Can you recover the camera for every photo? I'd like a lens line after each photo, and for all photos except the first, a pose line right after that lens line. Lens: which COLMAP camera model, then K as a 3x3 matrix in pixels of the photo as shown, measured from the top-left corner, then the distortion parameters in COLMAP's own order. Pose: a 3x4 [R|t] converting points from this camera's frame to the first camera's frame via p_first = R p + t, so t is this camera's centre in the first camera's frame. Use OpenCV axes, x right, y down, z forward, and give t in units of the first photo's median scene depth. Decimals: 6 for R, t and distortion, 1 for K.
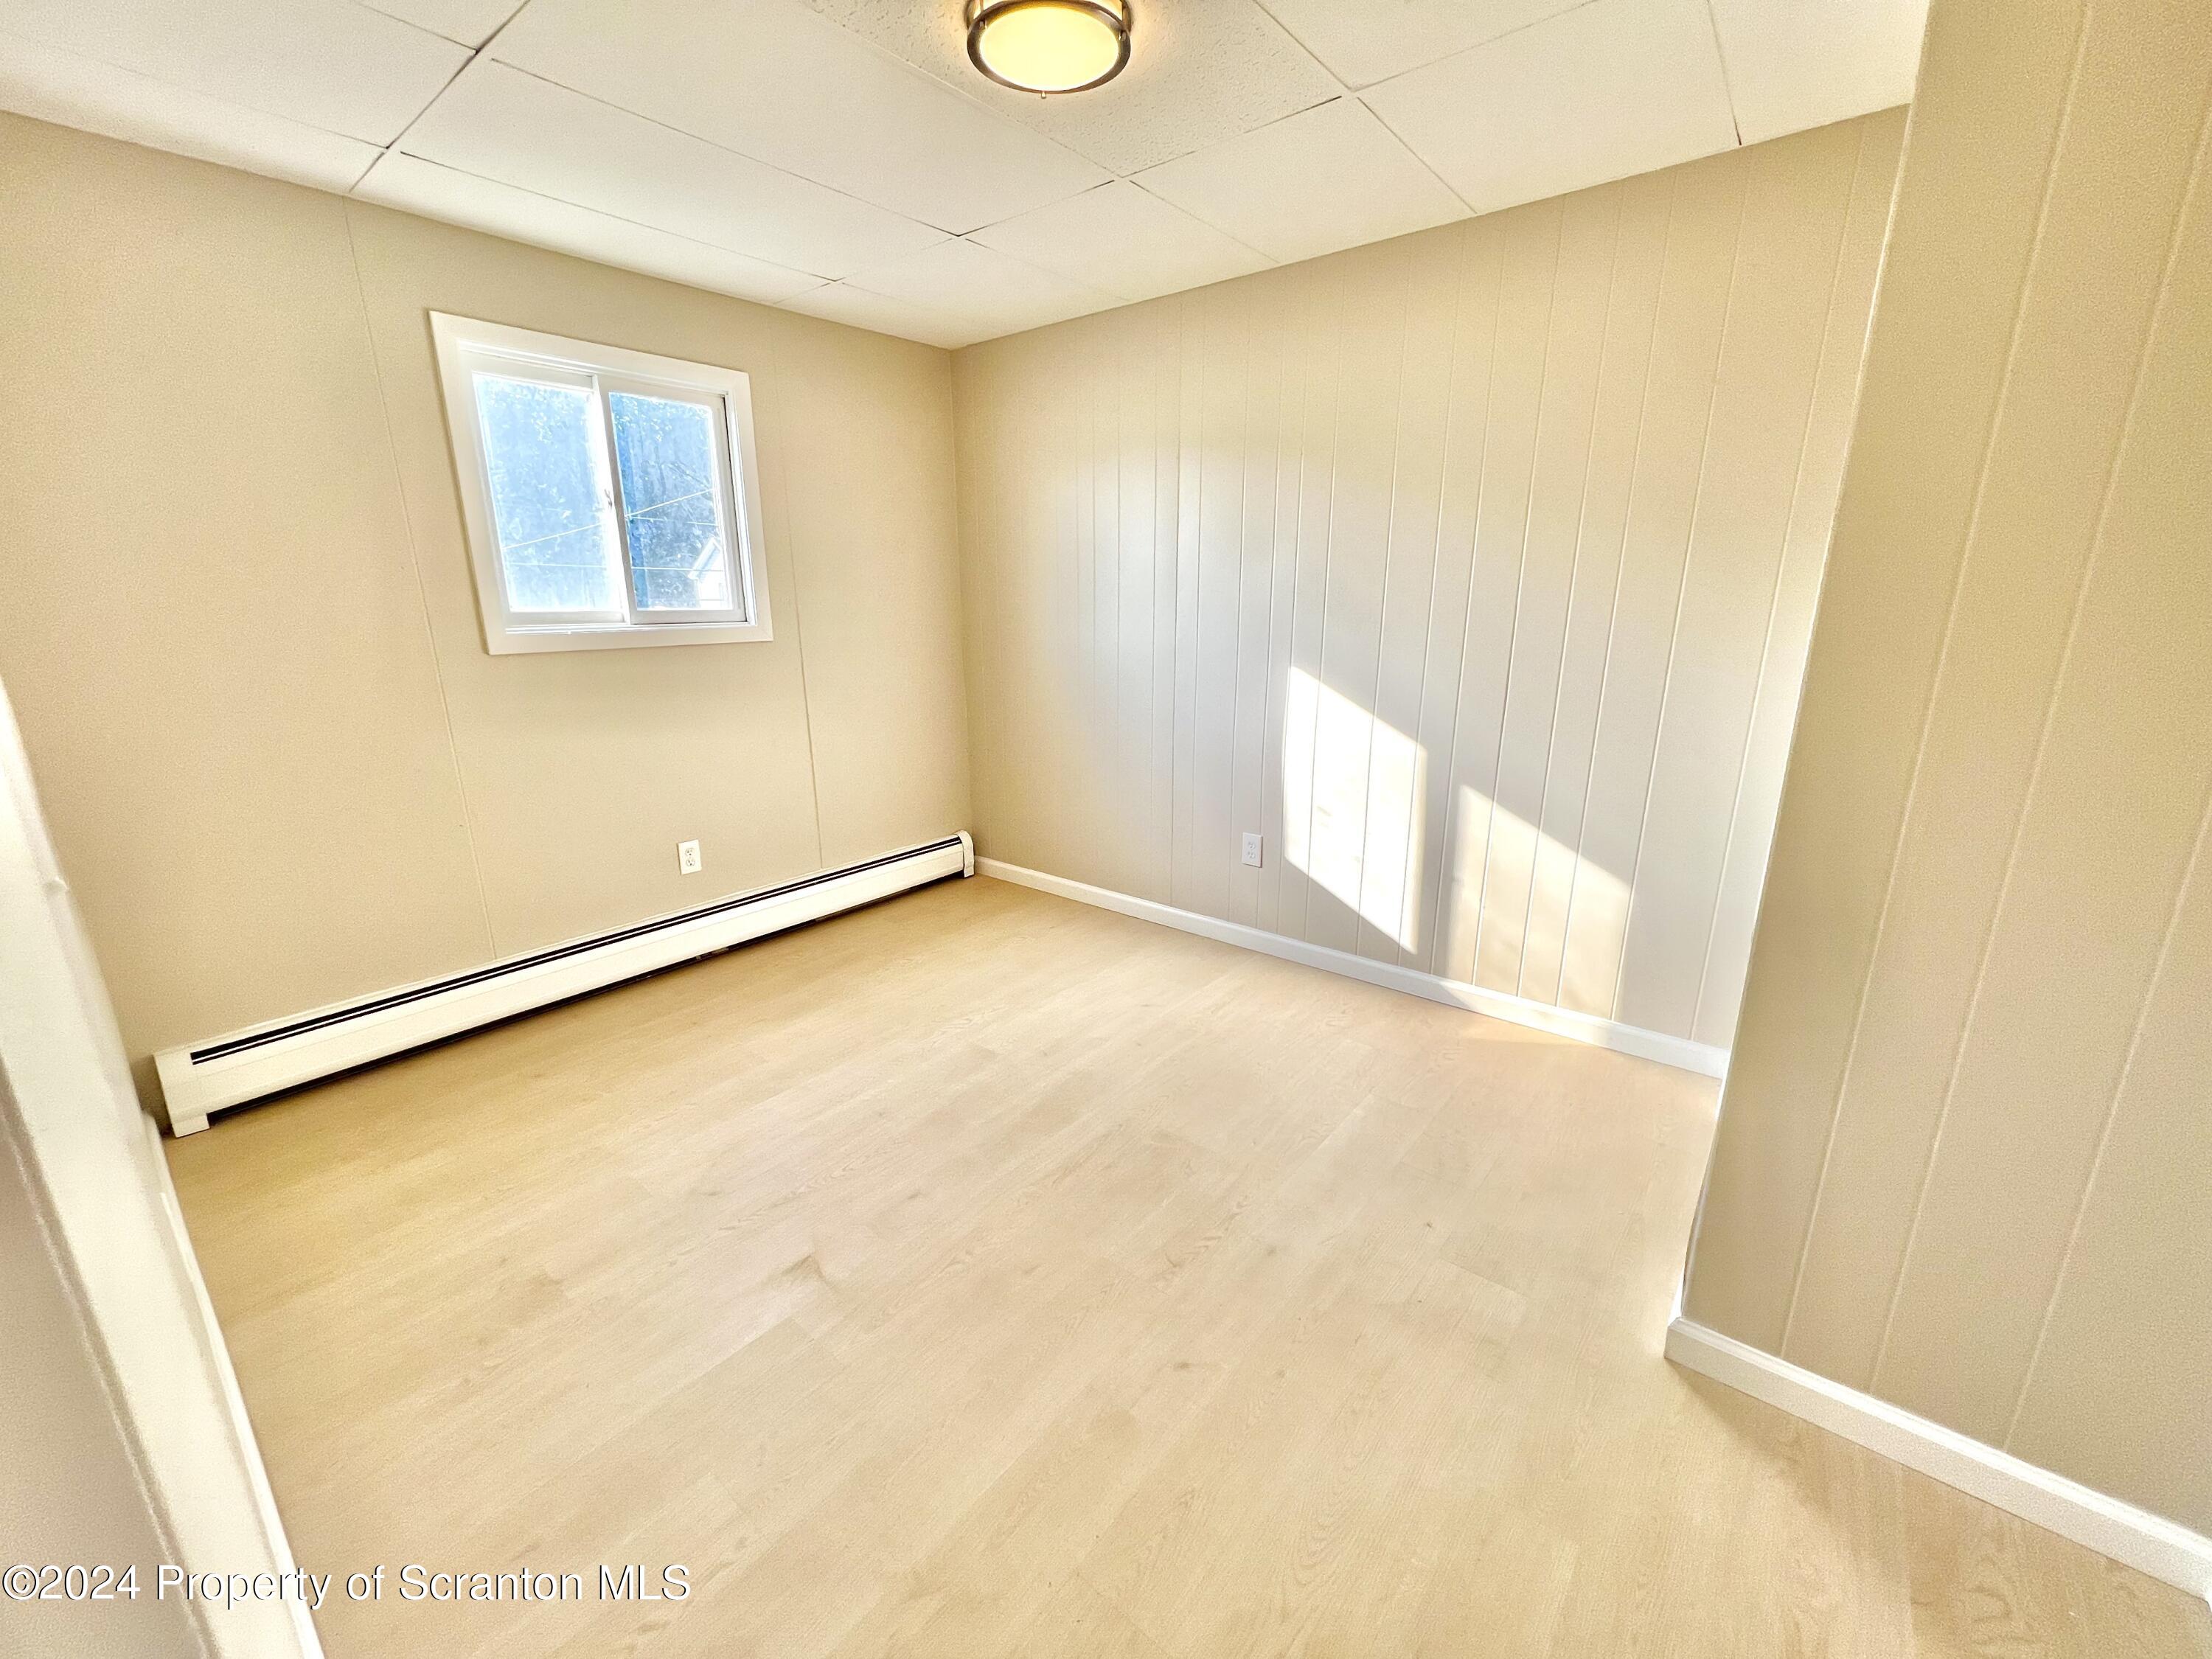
lens RADIAL K [[881.8, 0, 1097.2], [0, 881.8, 826.2], [0, 0, 1]] dist [0.000879, -0.000195]
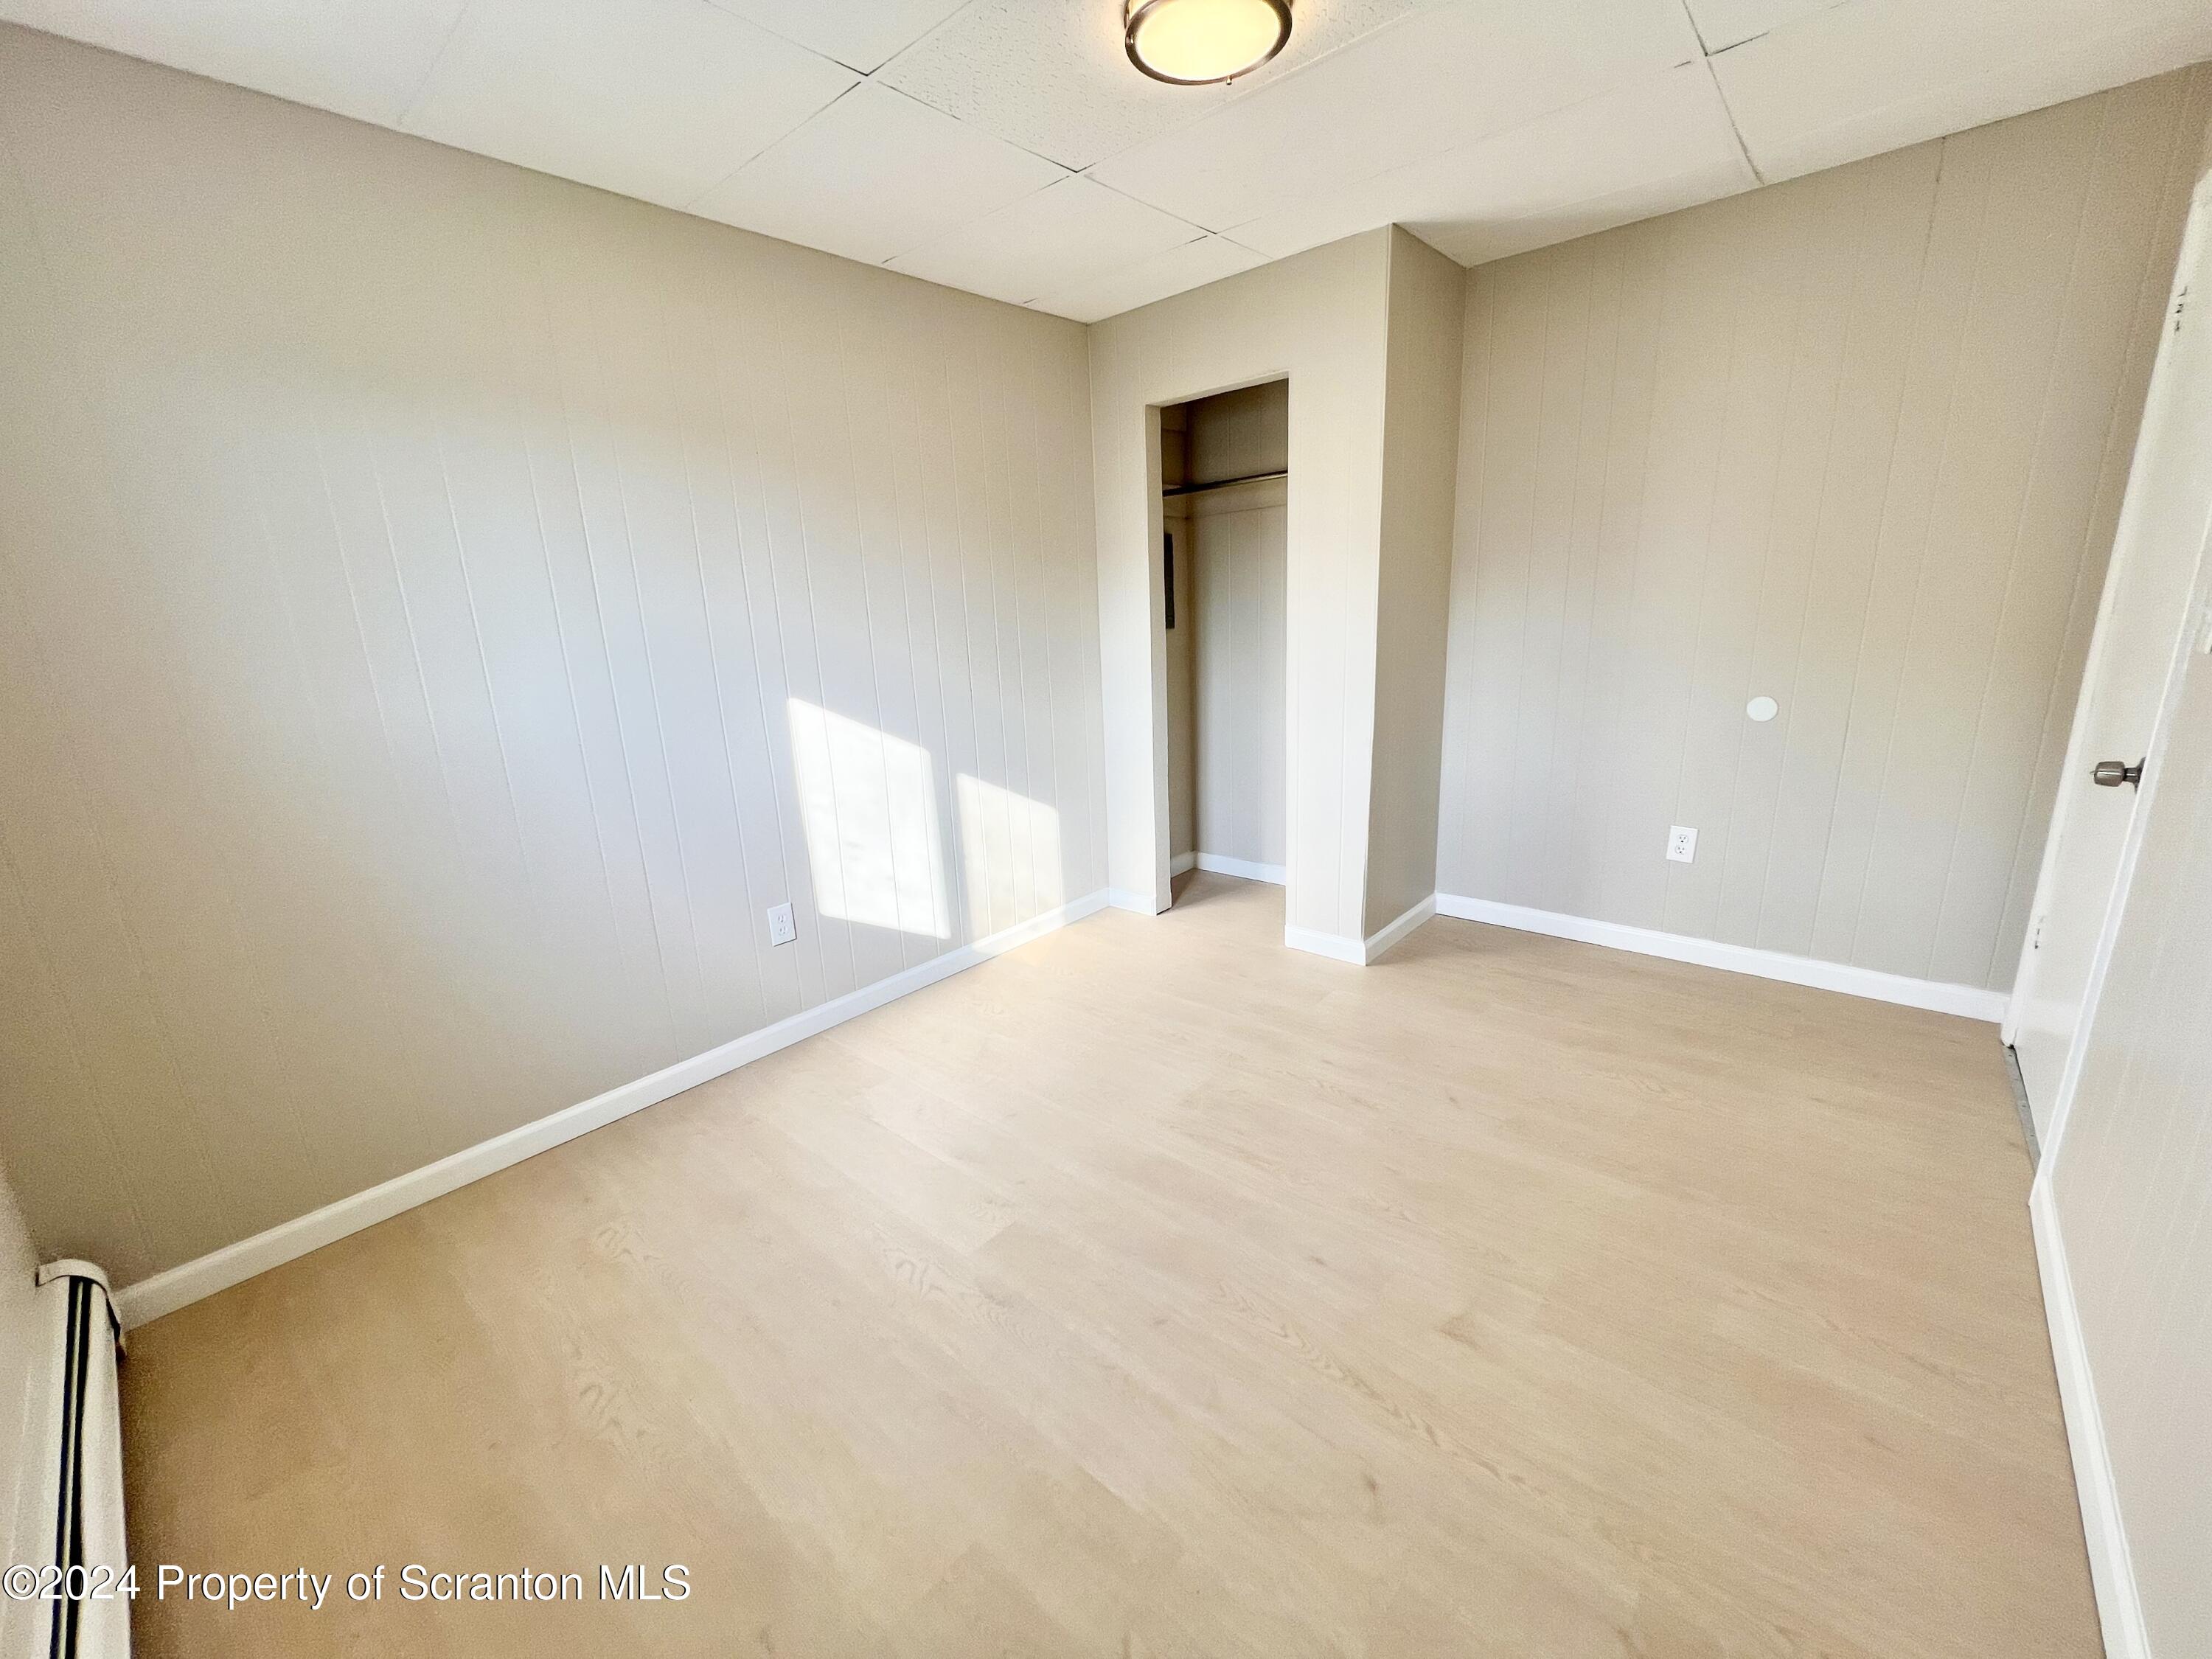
lens RADIAL K [[881.8, 0, 1097.2], [0, 881.8, 826.2], [0, 0, 1]] dist [0.000879, -0.000195]
pose [[0.040396, -0.245362, 0.968589, -0.704298], [0.305836, 0.925891, 0.221791, -0.181203], [-0.951227, 0.287270, 0.112443, 0.717756]]
